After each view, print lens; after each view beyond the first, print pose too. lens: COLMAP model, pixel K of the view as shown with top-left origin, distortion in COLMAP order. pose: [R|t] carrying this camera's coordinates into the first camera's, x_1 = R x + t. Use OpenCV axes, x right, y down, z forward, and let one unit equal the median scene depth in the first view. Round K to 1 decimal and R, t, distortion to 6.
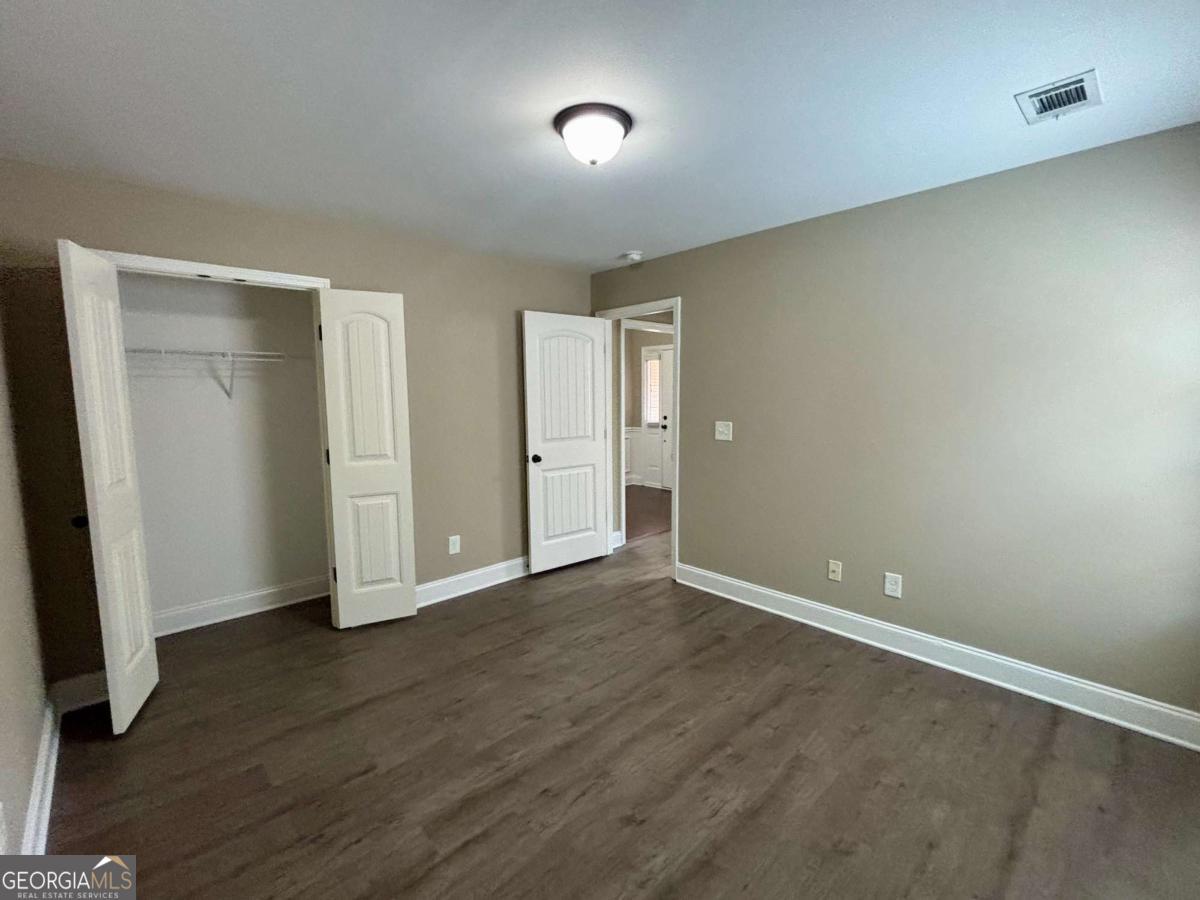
lens RADIAL K [[537.6, 0, 597.0], [0, 537.6, 448.8], [0, 0, 1]] dist [0.016145, -0.001081]
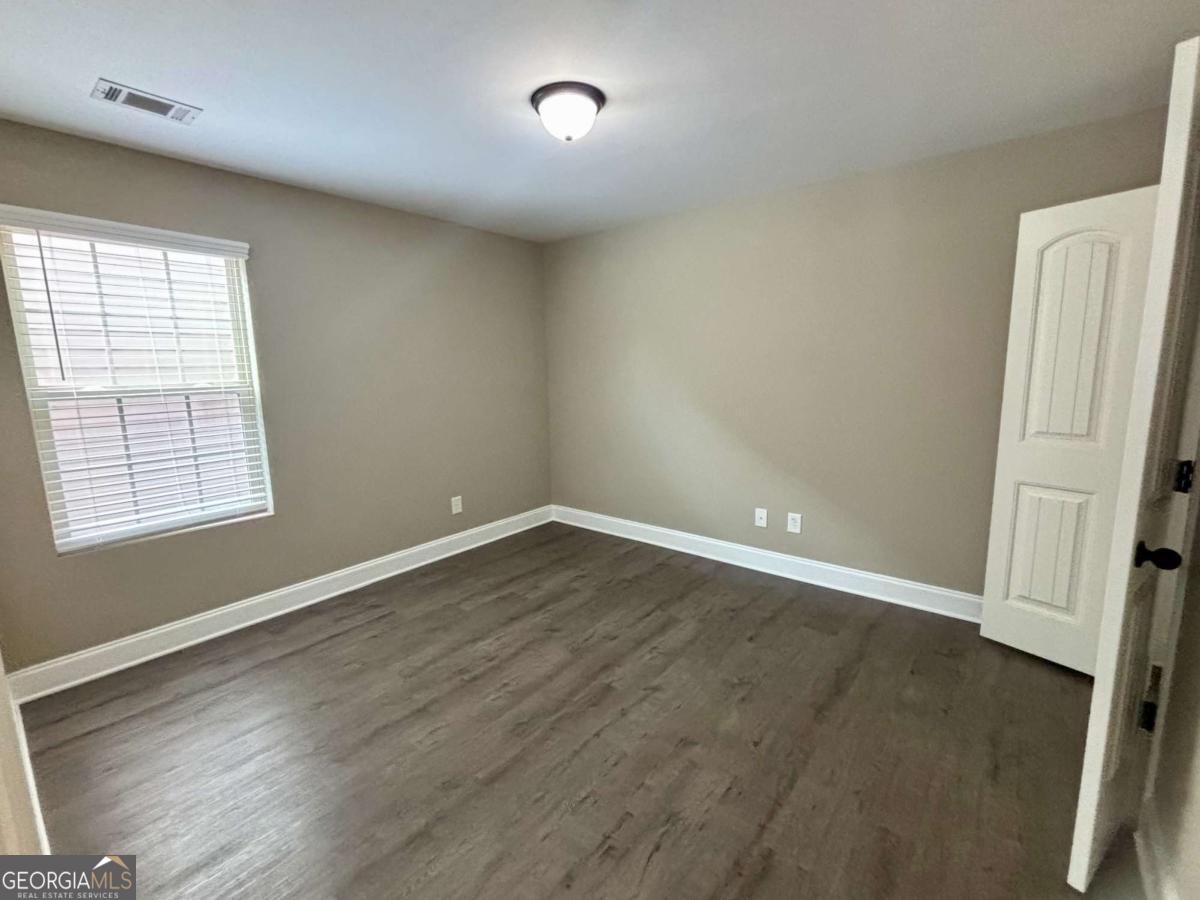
lens RADIAL K [[537.6, 0, 597.0], [0, 537.6, 448.8], [0, 0, 1]] dist [0.016145, -0.001081]
pose [[-0.991211, 0.047645, -0.123413, 0.091432], [0.014244, 0.965907, 0.258496, -0.201112], [0.131521, 0.254466, -0.958097, 2.042076]]
